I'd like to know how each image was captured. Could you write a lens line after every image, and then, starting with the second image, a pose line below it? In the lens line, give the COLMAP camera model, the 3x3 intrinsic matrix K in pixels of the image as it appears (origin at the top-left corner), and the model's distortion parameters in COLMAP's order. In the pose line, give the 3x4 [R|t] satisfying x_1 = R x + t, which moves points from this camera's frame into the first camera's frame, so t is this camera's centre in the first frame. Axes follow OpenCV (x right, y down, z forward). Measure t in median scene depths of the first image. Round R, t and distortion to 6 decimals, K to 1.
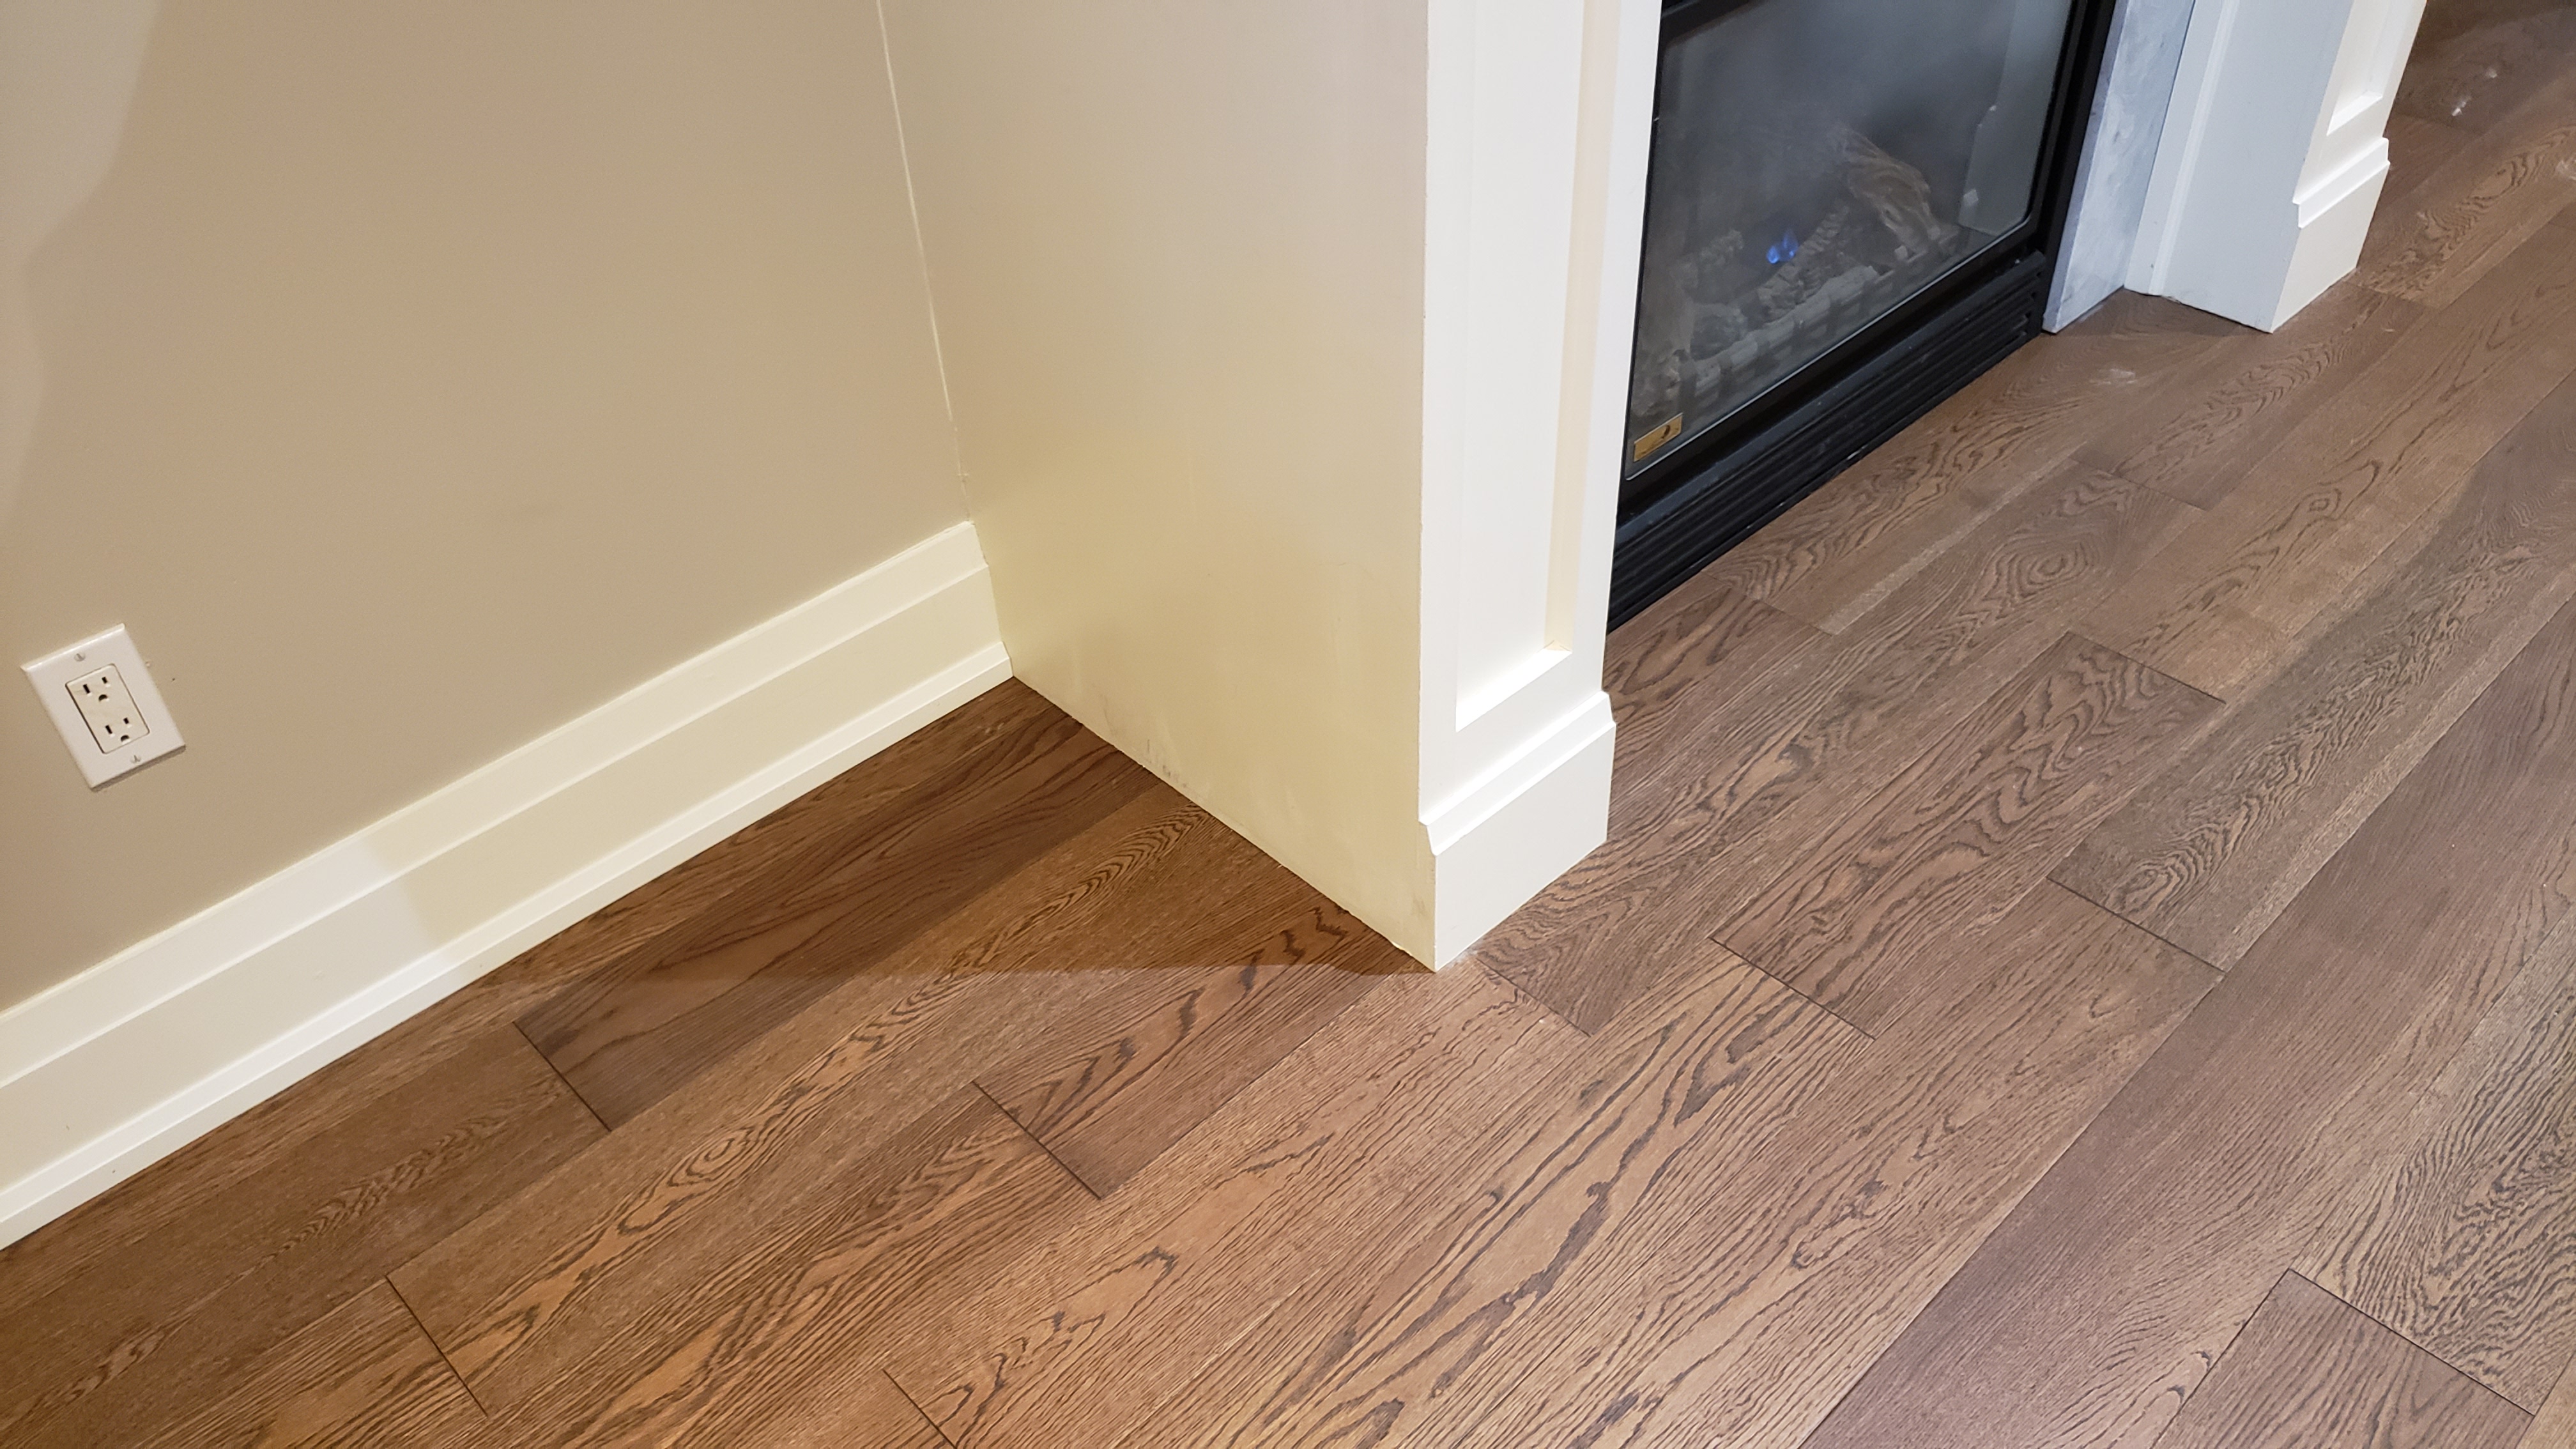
lens RADIAL K [[2013.0, 0, 1288.0], [0, 2013.0, 724.5], [0, 0, 1]] dist [0.037903, -0.000970]
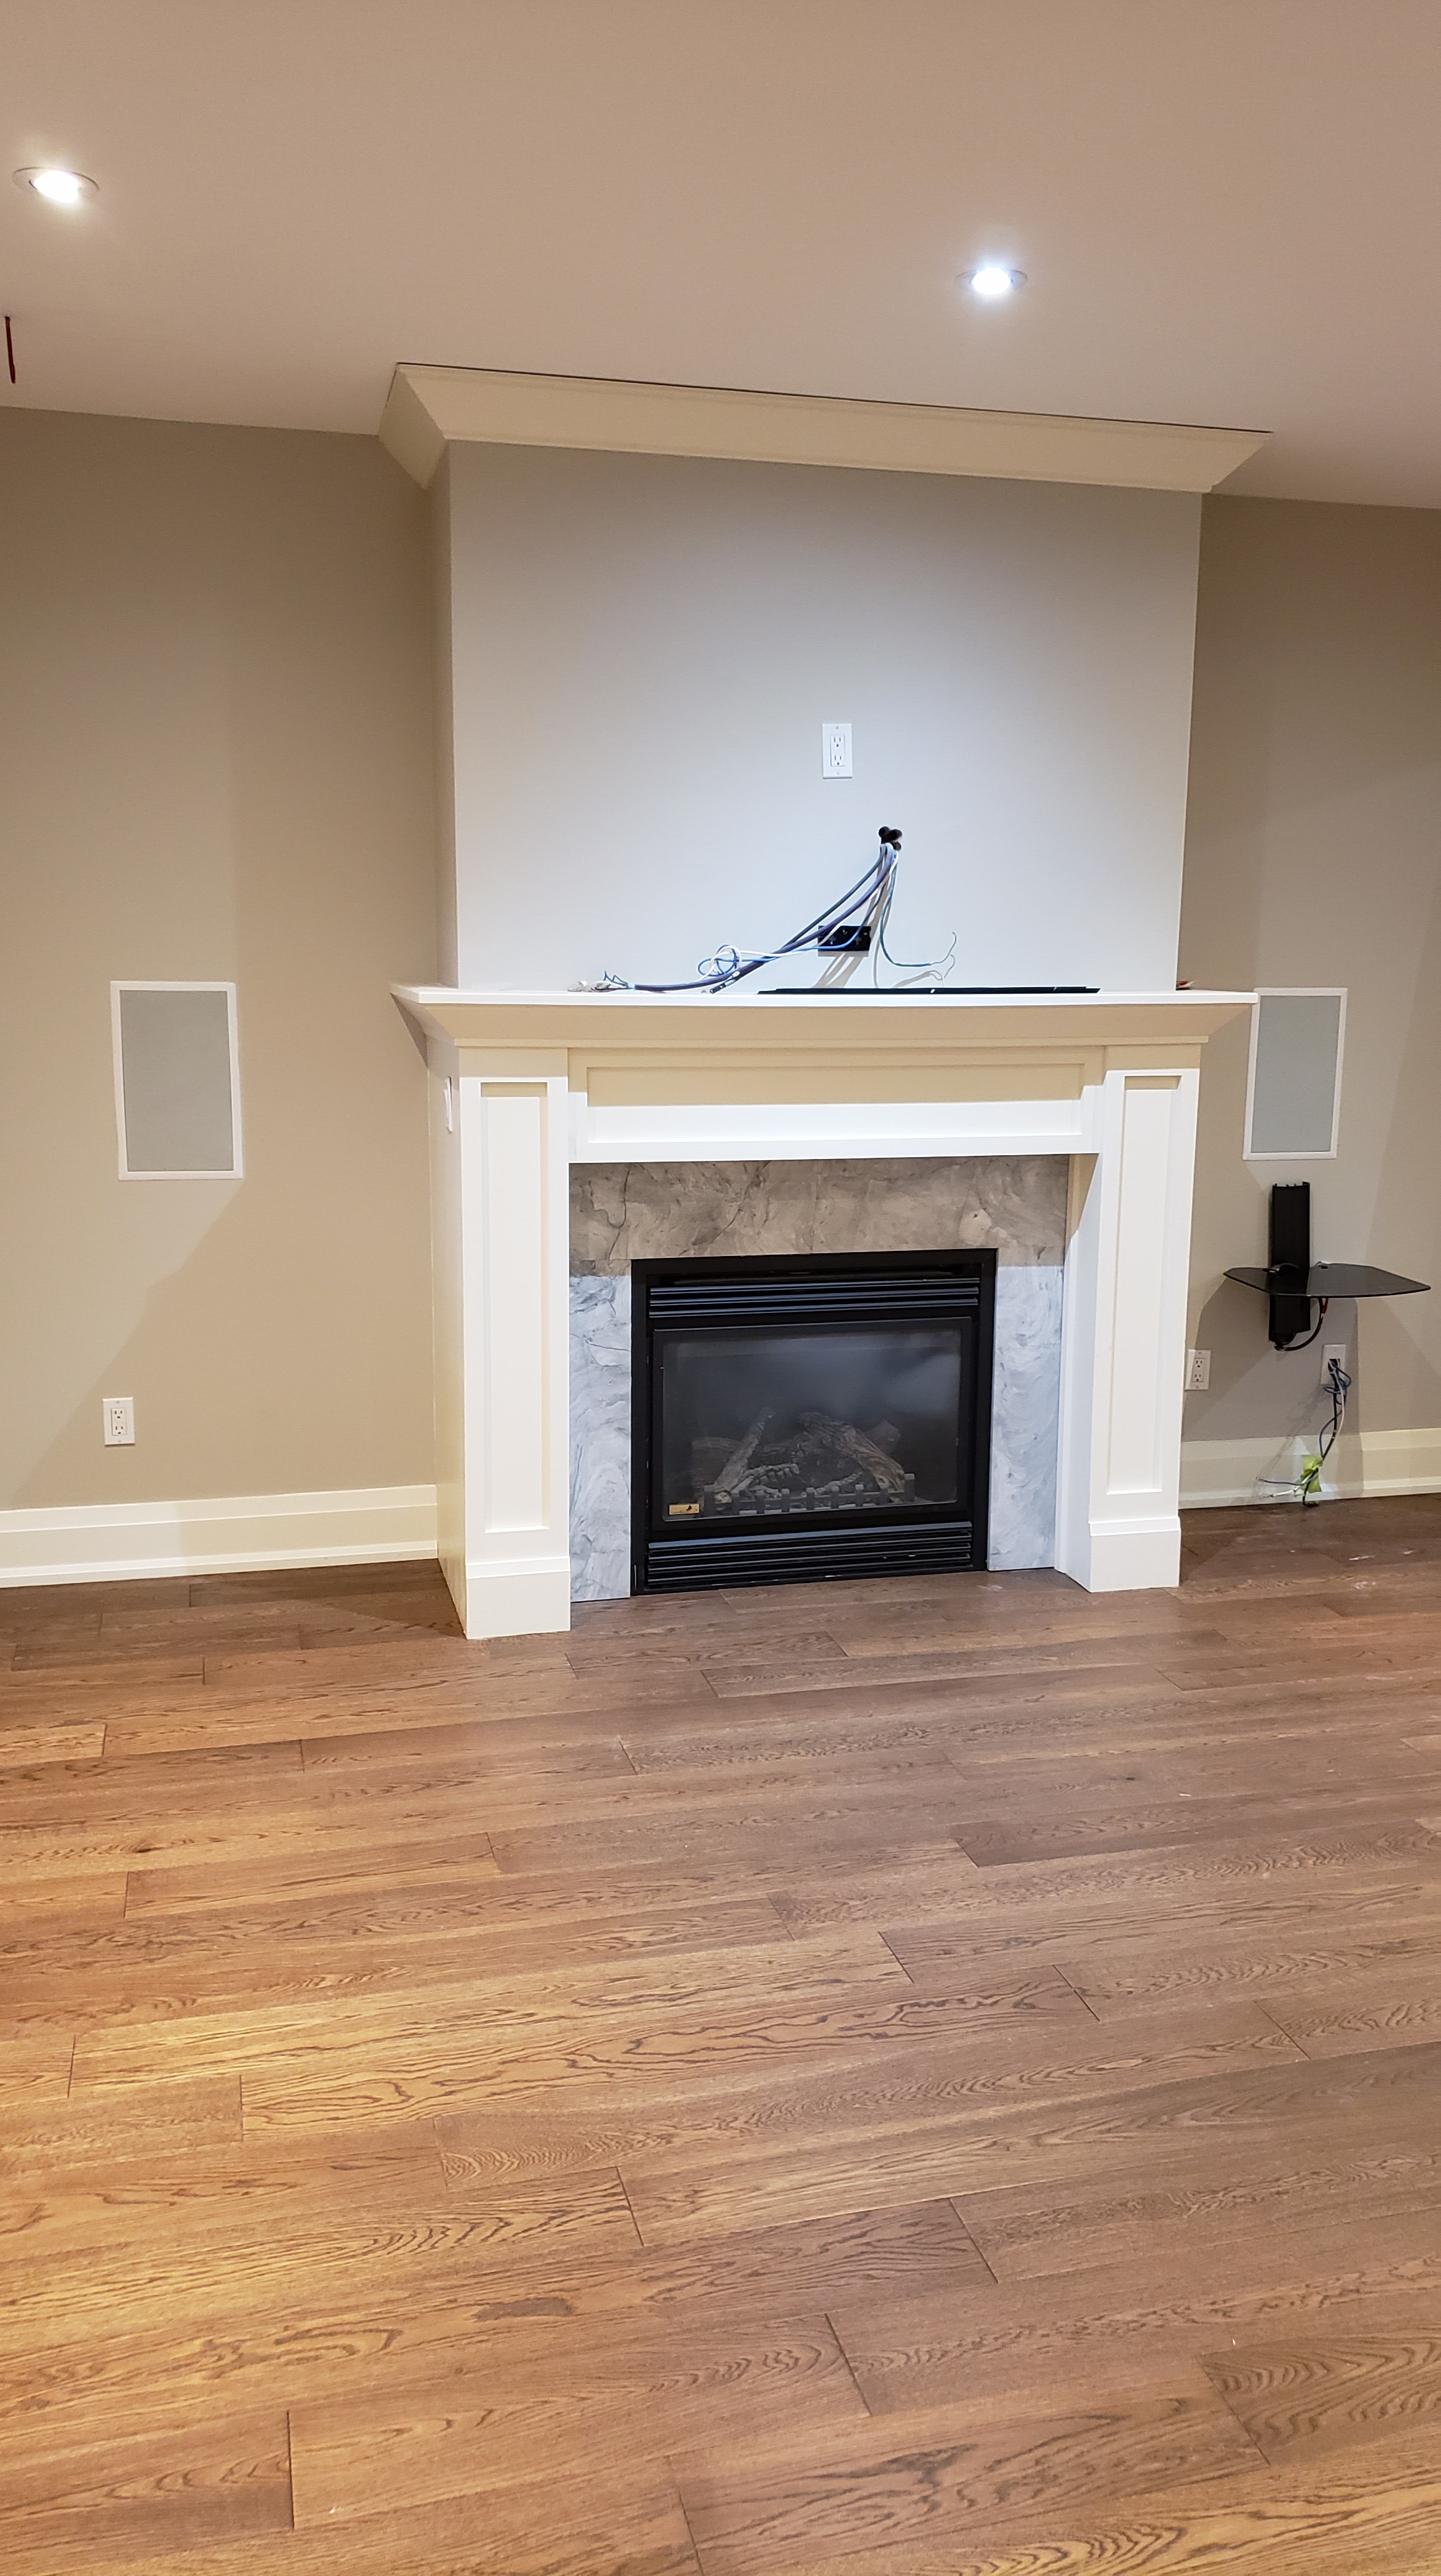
lens RADIAL K [[2012.8, 0, 720.5], [0, 2012.8, 1288.0], [0, 0, 1]] dist [0.037903, -0.000970]
pose [[0.873573, 0.138818, -0.466476, 1.400225], [-0.348345, 0.847697, -0.400081, 0.619093], [0.339892, 0.511995, 0.788882, -1.074953]]
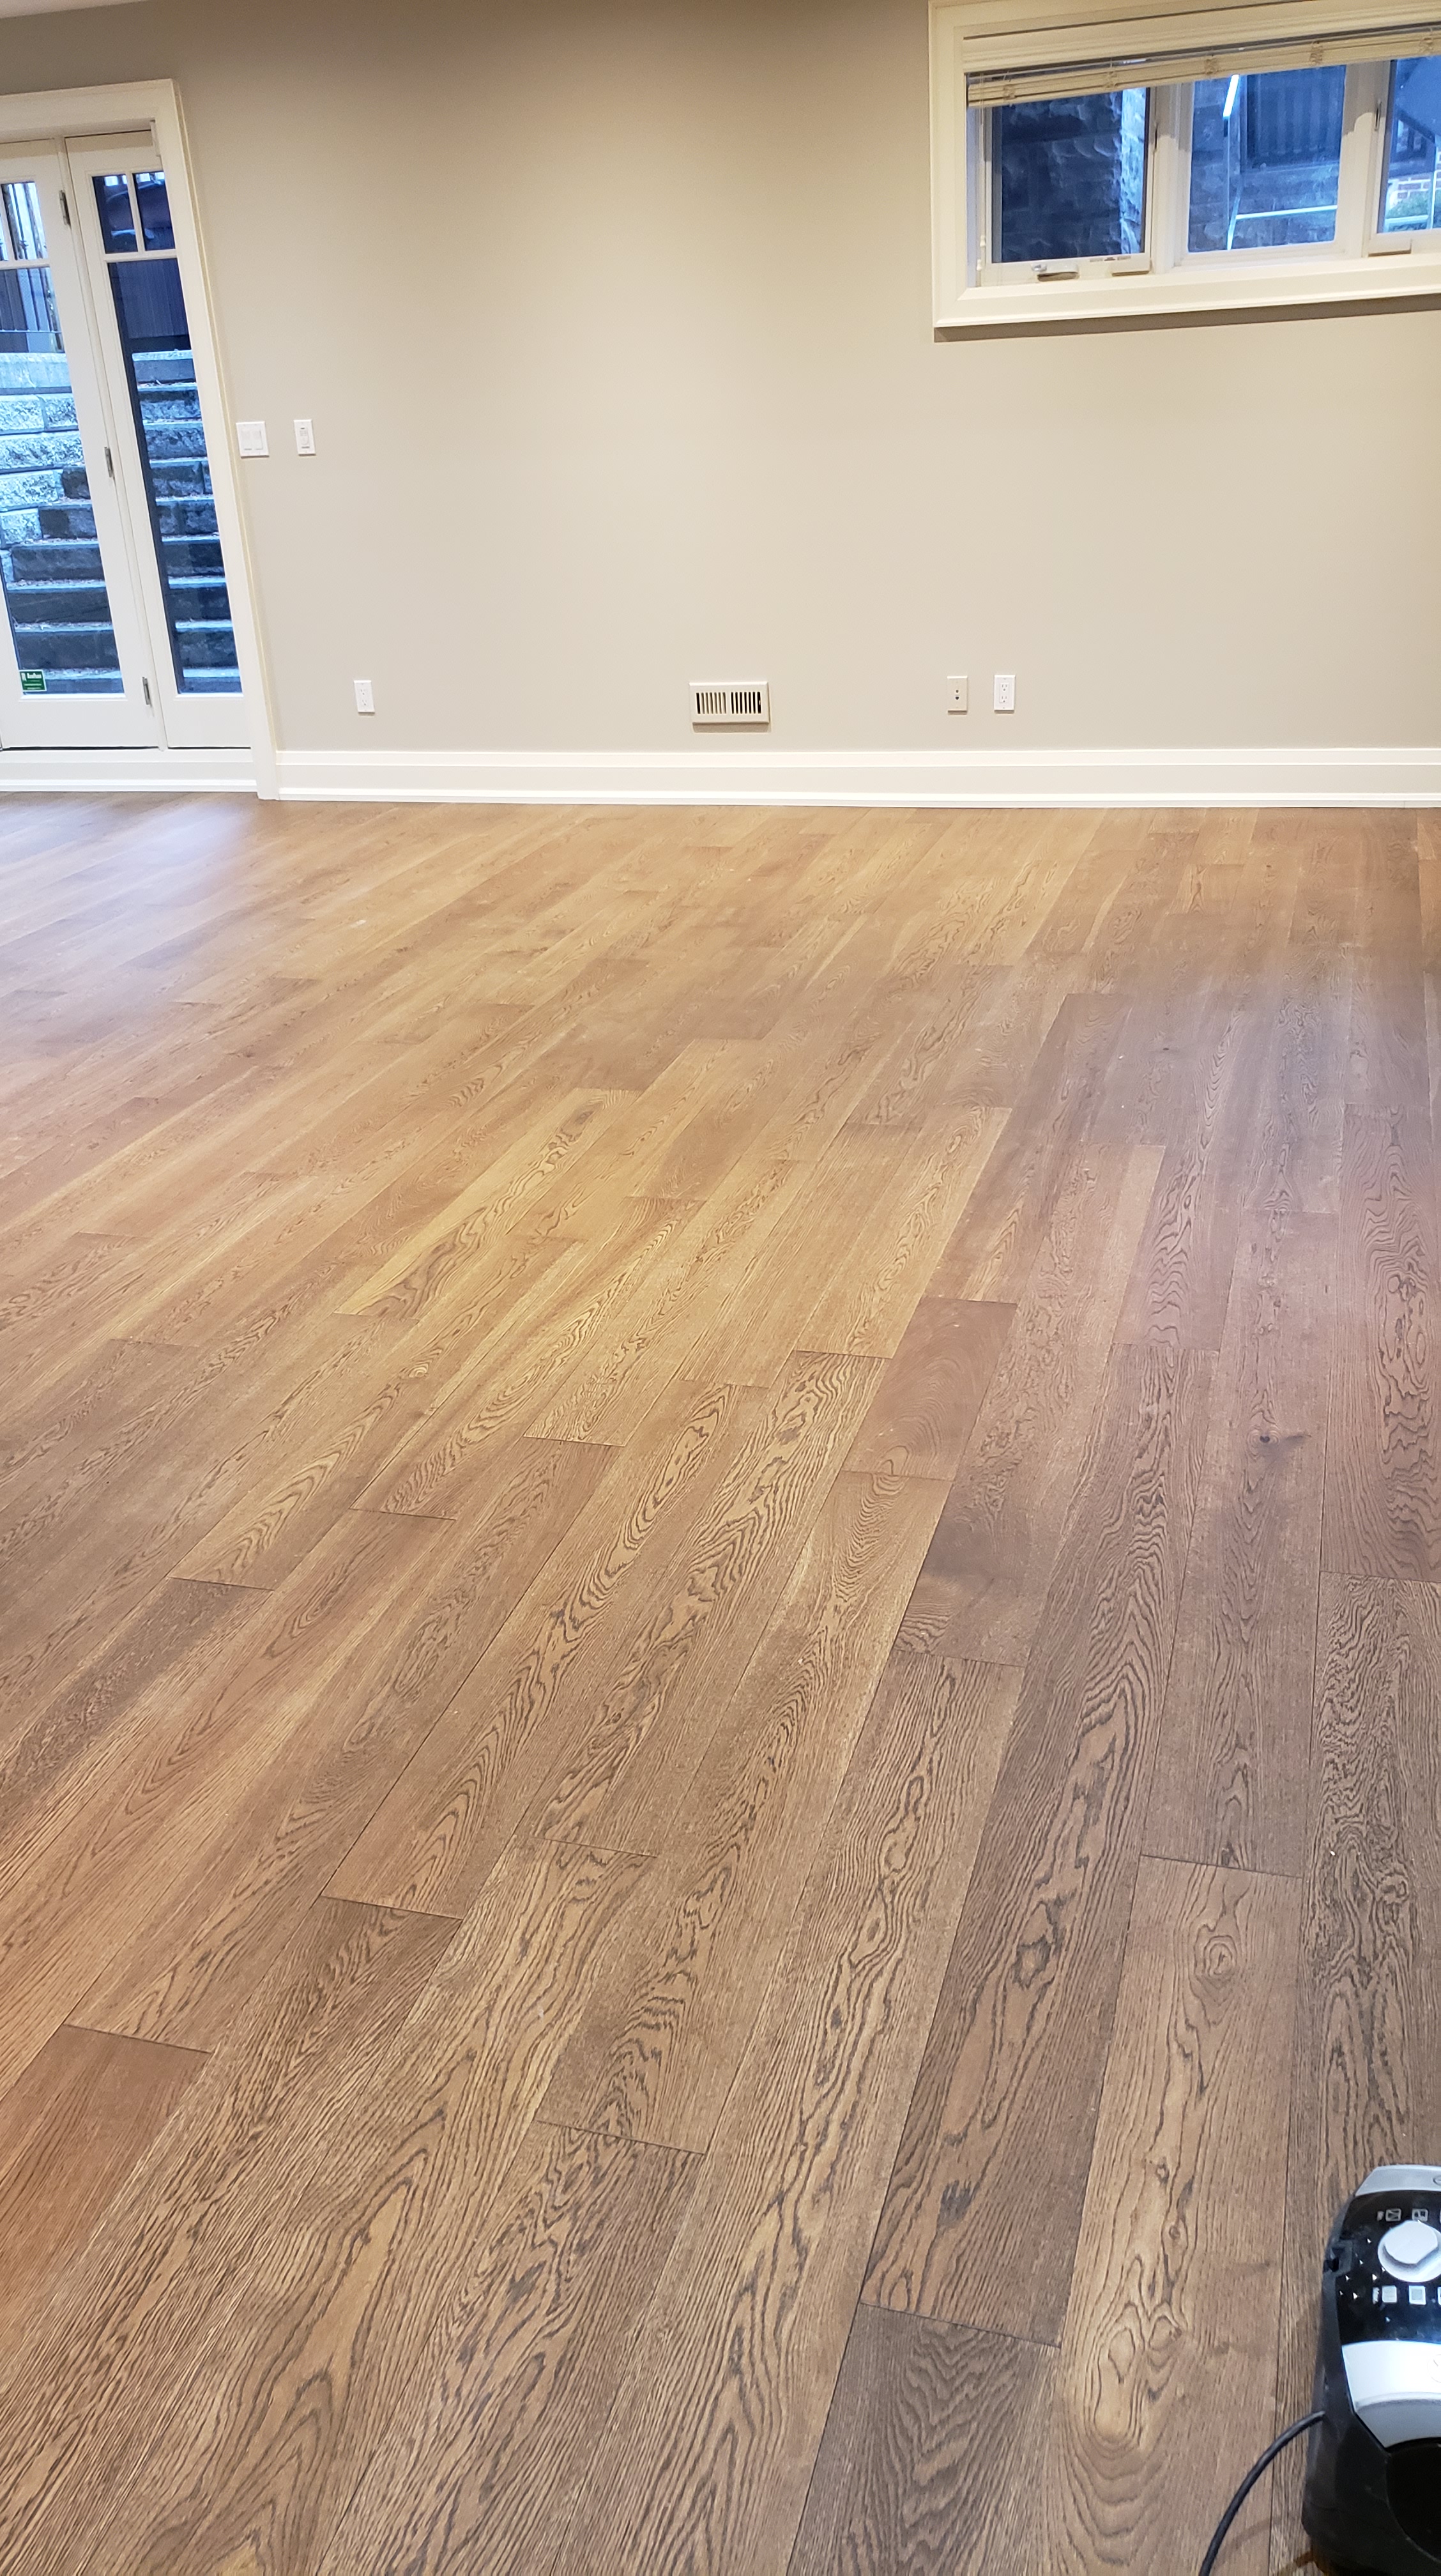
lens RADIAL K [[2012.8, 0, 720.5], [0, 2012.8, 1288.0], [0, 0, 1]] dist [0.037903, -0.000970]
pose [[-0.866944, 0.279856, -0.412419, 2.456056], [-0.247646, 0.476228, 0.843729, -1.791043], [0.432528, 0.833599, -0.343558, 1.898294]]
